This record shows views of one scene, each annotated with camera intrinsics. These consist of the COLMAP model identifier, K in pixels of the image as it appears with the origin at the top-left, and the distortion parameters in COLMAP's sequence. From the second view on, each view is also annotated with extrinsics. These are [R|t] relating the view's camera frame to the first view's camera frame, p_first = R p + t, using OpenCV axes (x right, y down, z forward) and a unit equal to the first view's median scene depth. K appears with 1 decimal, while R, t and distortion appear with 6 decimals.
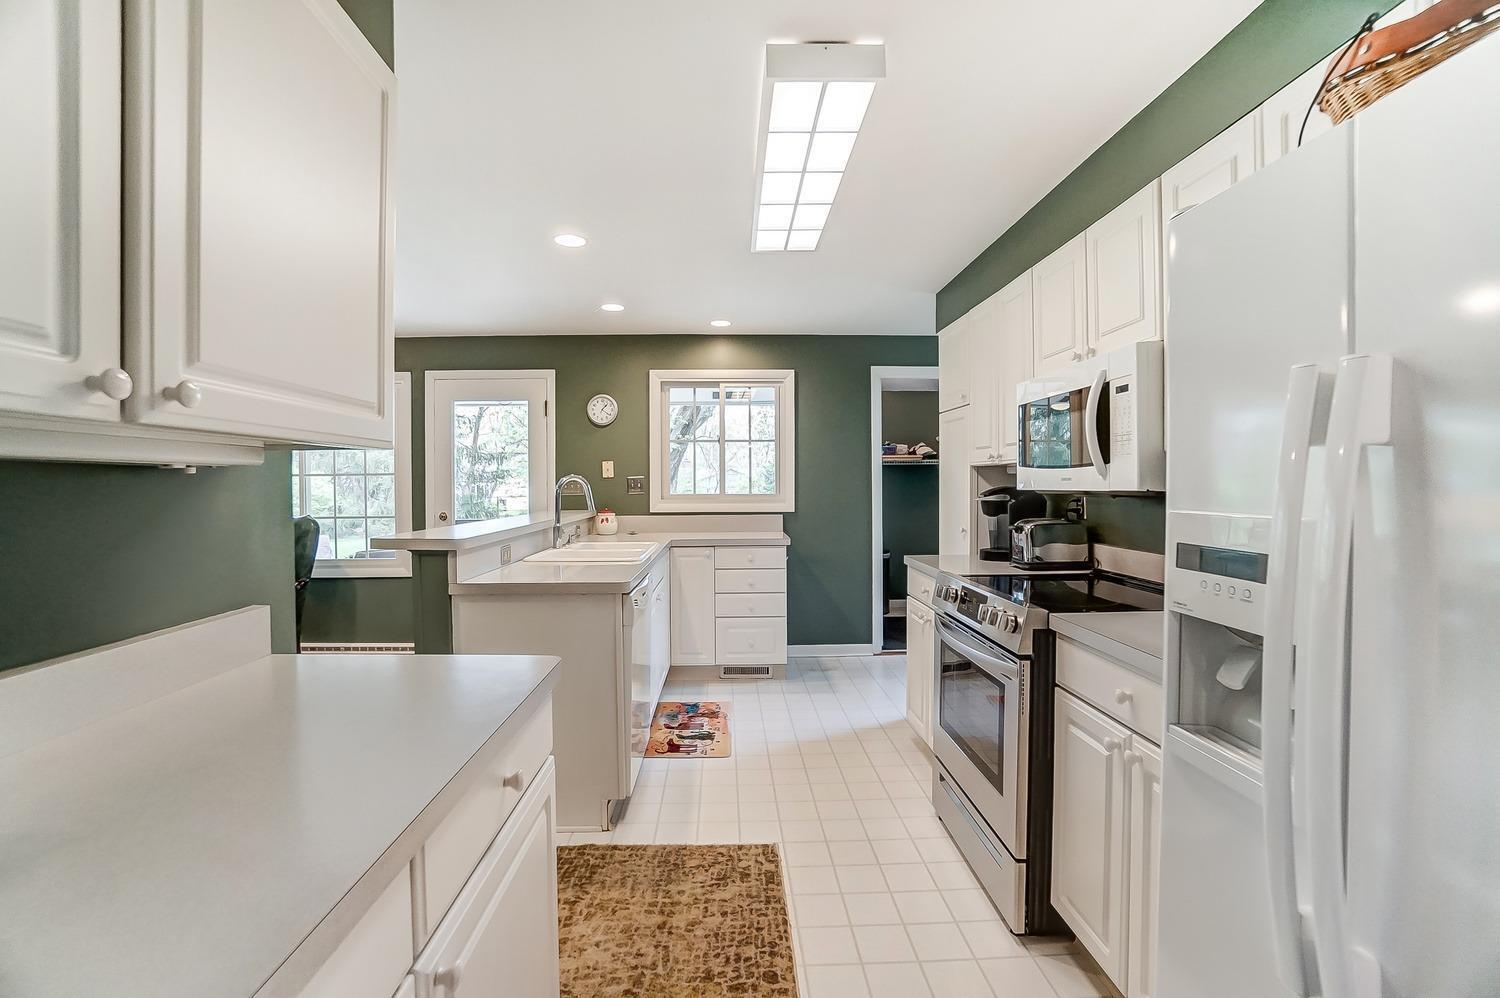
lens RADIAL K [[674.5, 0, 752.7], [0, 674.5, 492.5], [0, 0, 1]] dist [-0.048257, 0.009961]
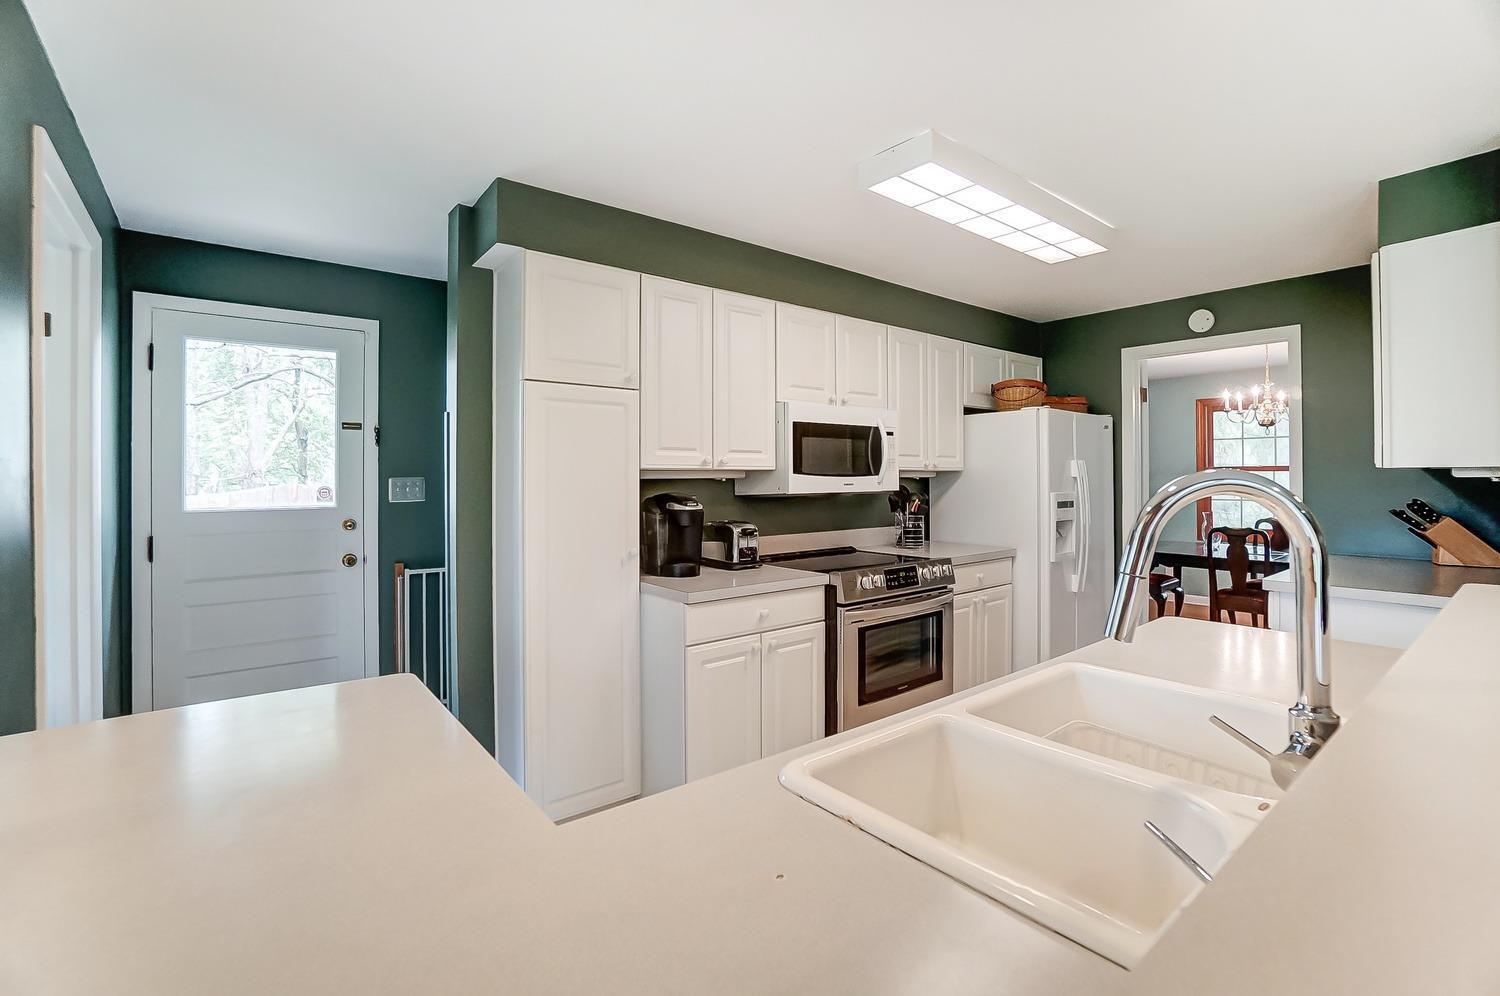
lens RADIAL K [[674.5, 0, 749.3], [0, 674.5, 472.0], [0, 0, 1]] dist [-0.048257, 0.009961]
pose [[-0.590614, 0.015223, 0.806810, -0.270655], [0.019531, 0.999799, -0.004567, -0.023065], [-0.806718, 0.013061, -0.590793, 0.959801]]
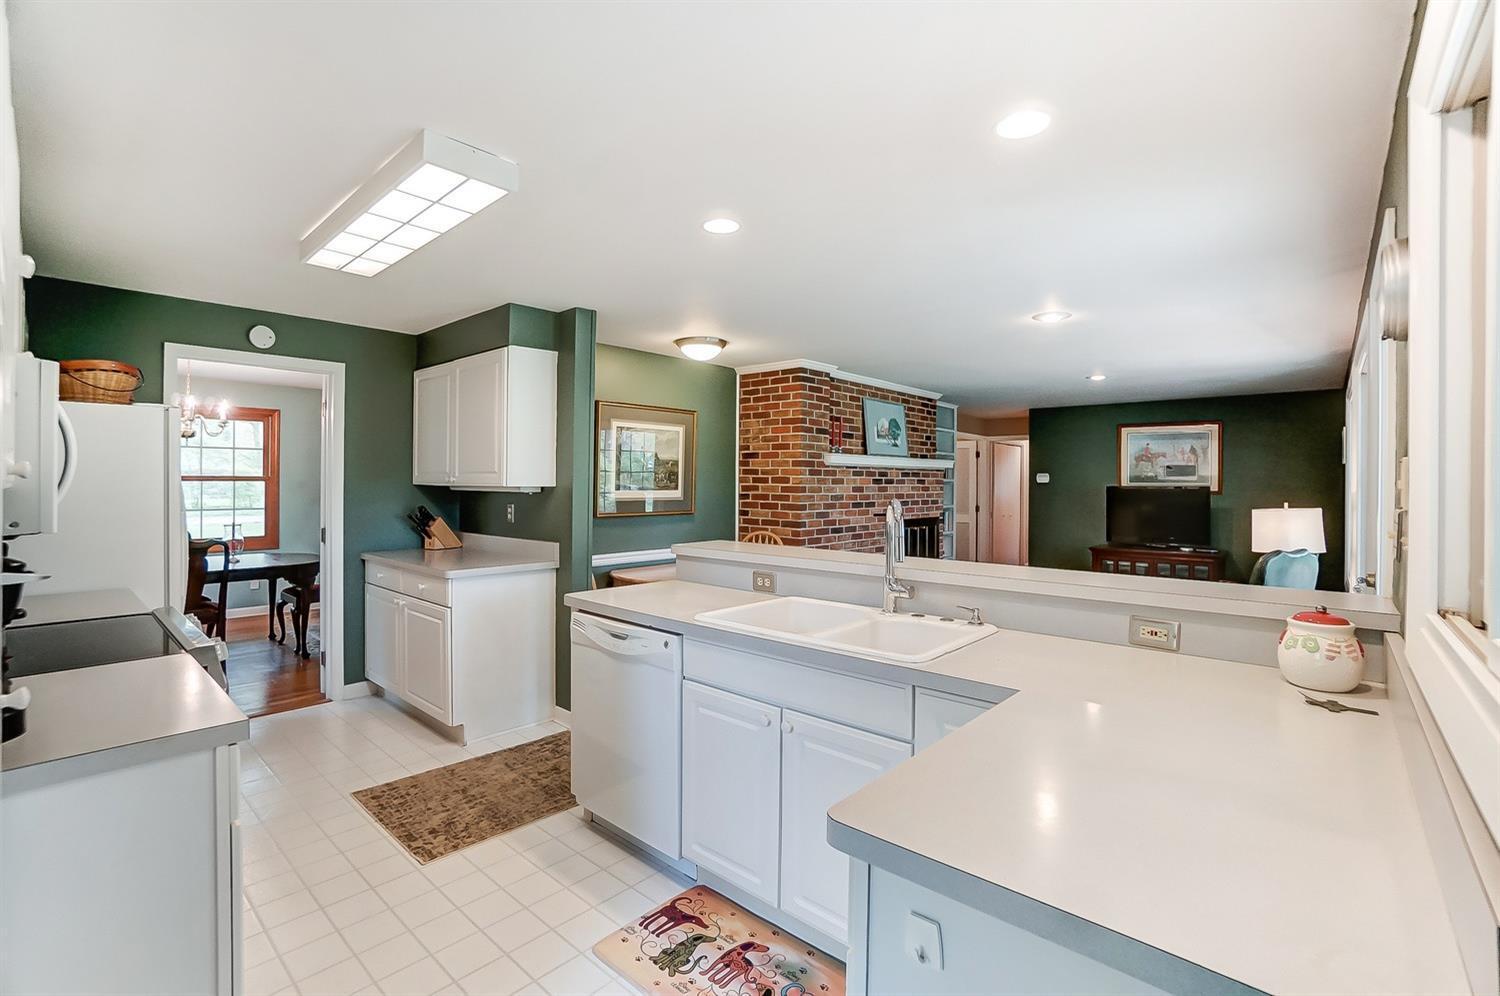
lens RADIAL K [[674.5, 0, 732.8], [0, 674.5, 480.2], [0, 0, 1]] dist [-0.048257, 0.009961]
pose [[-0.705462, 0.001560, -0.708746, 0.210402], [-0.010379, 0.999868, 0.012531, -0.038362], [0.708671, 0.016196, -0.705353, 1.032011]]
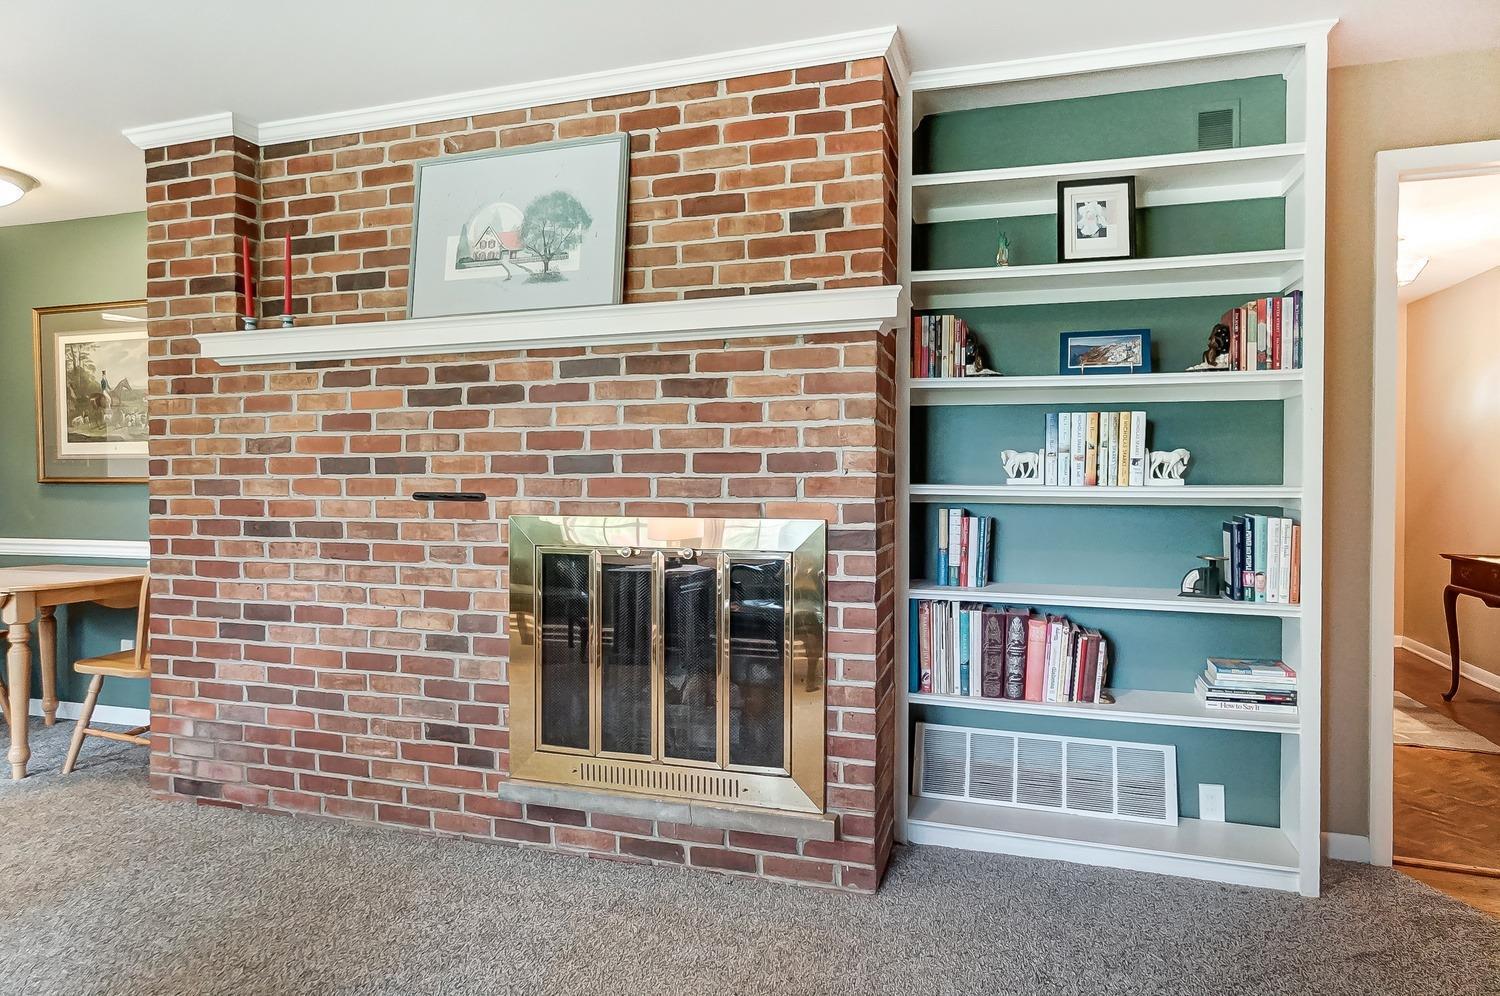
lens RADIAL K [[899.0, 0, 749.6], [0, 899.0, 488.9], [0, 0, 1]] dist [-0.019989, 0.021114]
pose [[-0.941522, 0.006597, 0.336886, -1.375996], [0.013642, 0.999735, 0.018548, 0.032781], [-0.336675, 0.022059, -0.941363, 0.783373]]
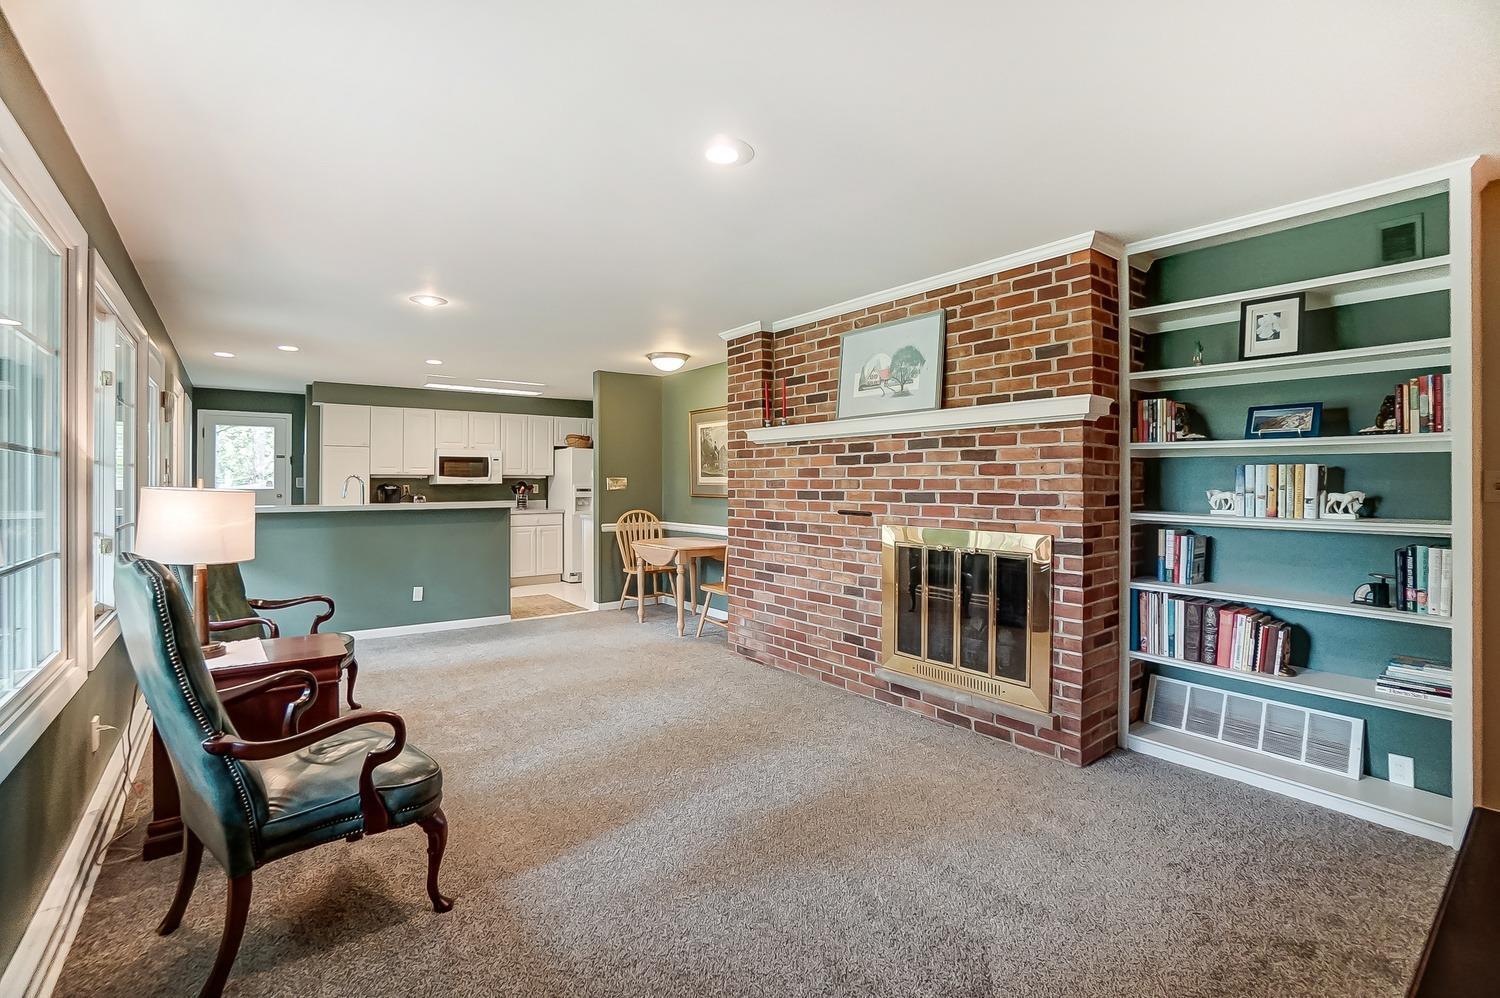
lens RADIAL K [[674.5, 0, 737.0], [0, 674.5, 478.9], [0, 0, 1]] dist [-0.048257, 0.009961]
pose [[-0.571584, 0.013257, 0.820436, -1.598426], [0.017050, 0.999845, -0.004277, 0.004032], [-0.820366, 0.011543, -0.571722, 0.892205]]
